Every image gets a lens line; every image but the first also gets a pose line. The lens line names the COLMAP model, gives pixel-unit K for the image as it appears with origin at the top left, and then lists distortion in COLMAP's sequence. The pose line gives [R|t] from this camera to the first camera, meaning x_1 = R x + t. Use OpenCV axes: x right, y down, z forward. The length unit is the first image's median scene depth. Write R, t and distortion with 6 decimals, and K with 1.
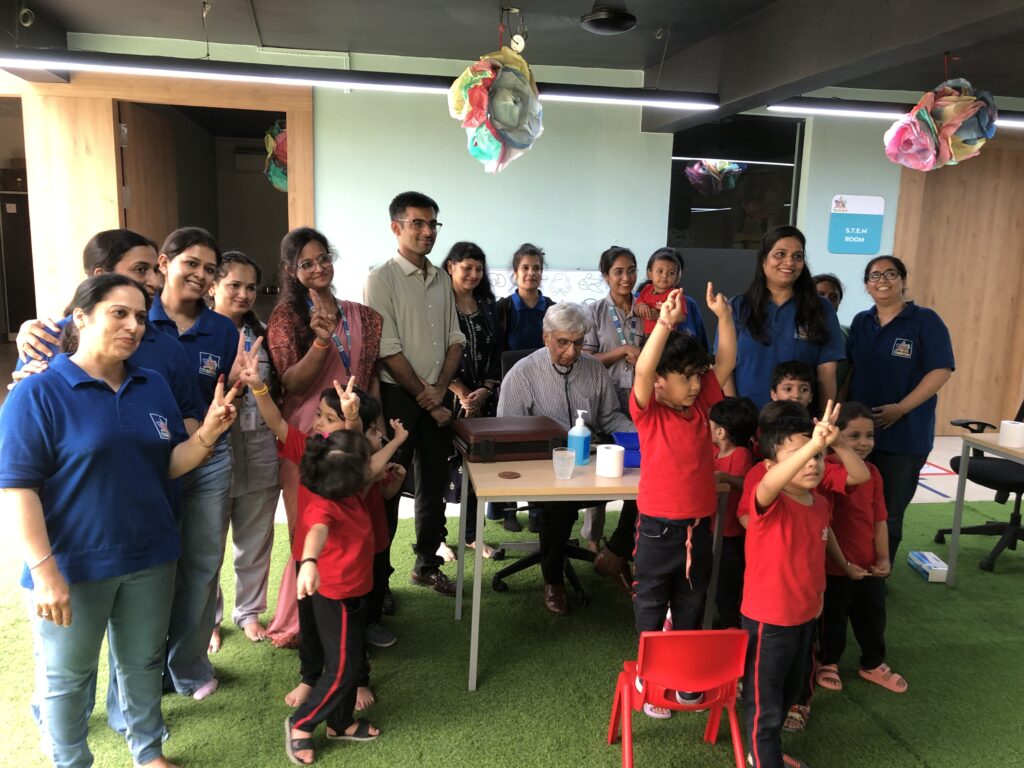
lens RADIAL K [[830.3, 0, 512.0], [0, 830.3, 384.0], [0, 0, 1]] dist [0.015477, -0.011918]
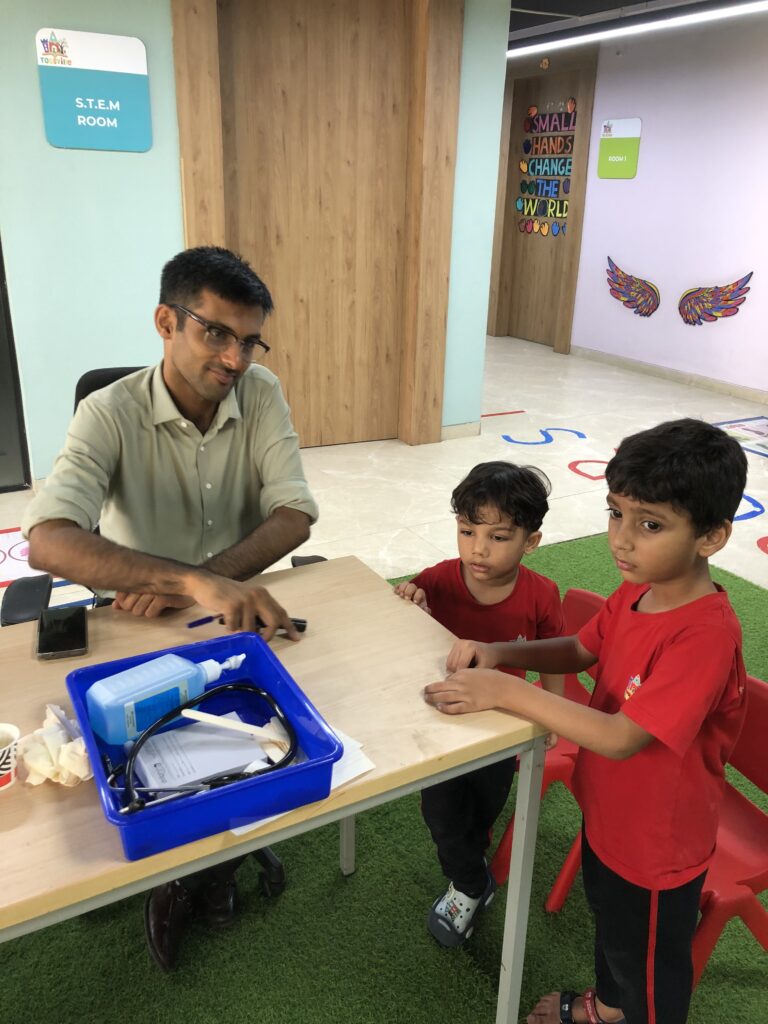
lens RADIAL K [[830.3, 0, 384.0], [0, 830.3, 512.0], [0, 0, 1]] dist [0.015477, -0.011918]
pose [[0.942356, -0.126410, 0.309816, 0.366803], [0.060235, 0.974856, 0.214542, -0.027682], [-0.329146, -0.183513, 0.926275, 0.361383]]
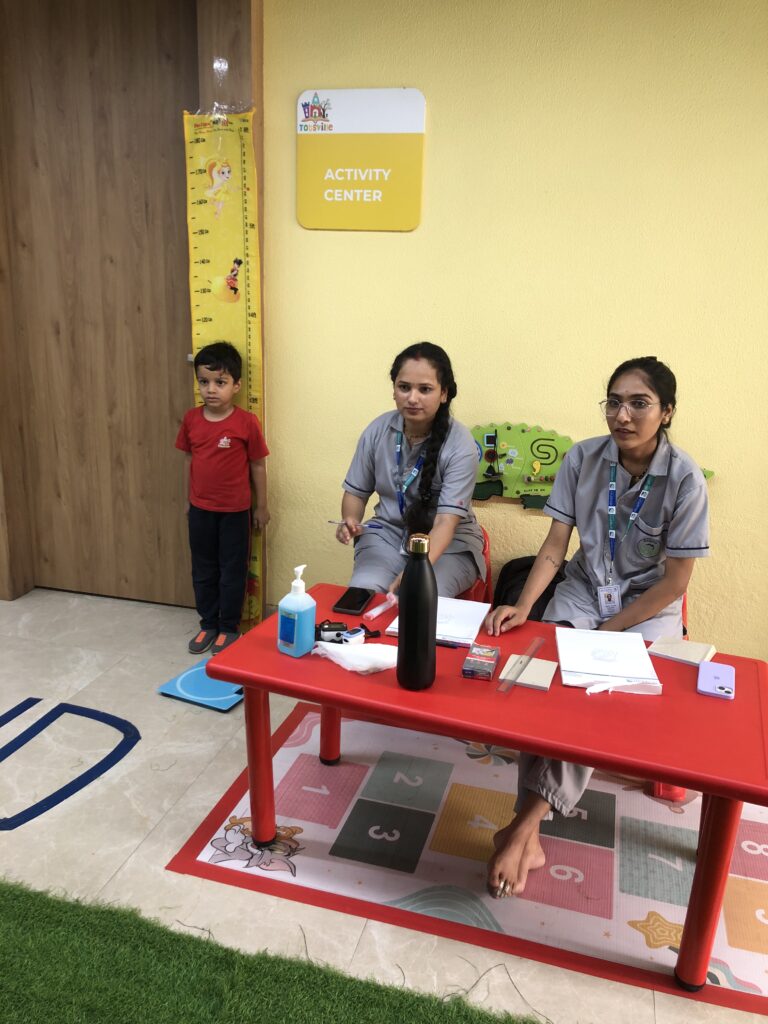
lens RADIAL K [[830.3, 0, 384.0], [0, 830.3, 512.0], [0, 0, 1]] dist [0.015477, -0.011918]
pose [[0.906248, 0.113507, -0.407224, 0.593552], [-0.069594, 0.990195, 0.121123, -0.057999], [0.416980, -0.081427, 0.905261, 0.560649]]
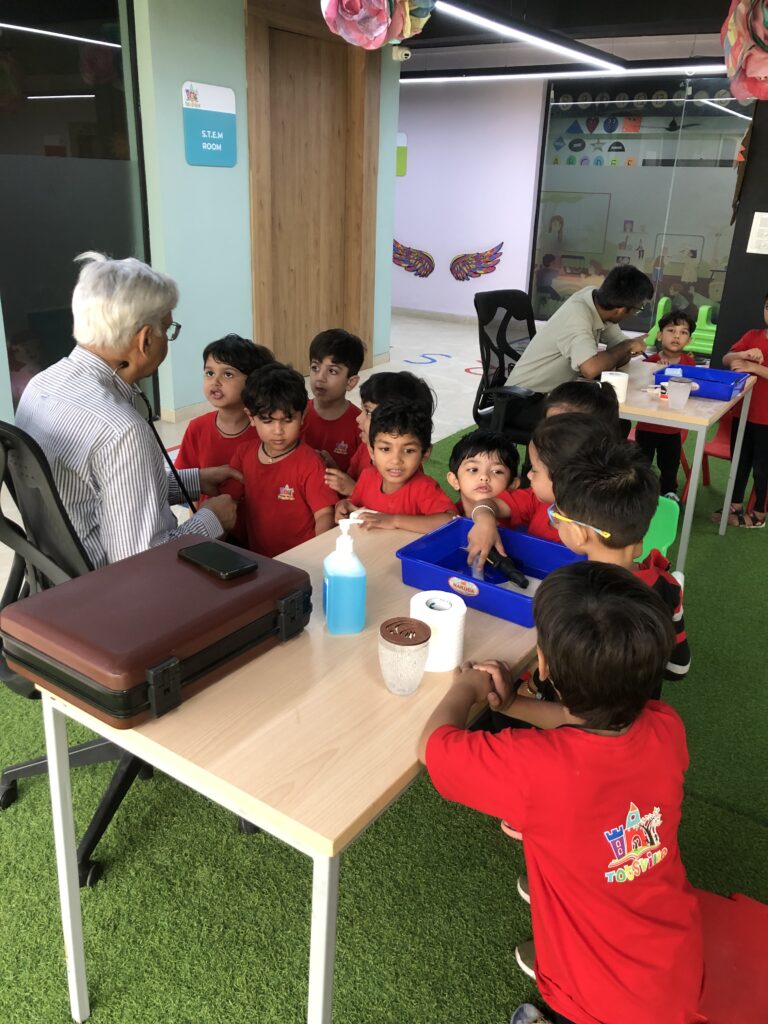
lens RADIAL K [[830.3, 0, 384.0], [0, 830.3, 512.0], [0, 0, 1]] dist [0.015477, -0.011918]
pose [[0.679575, -0.279764, 0.678166, -0.100682], [0.116608, 0.953870, 0.276649, -0.041337], [-0.724279, -0.108924, 0.680849, 0.296121]]
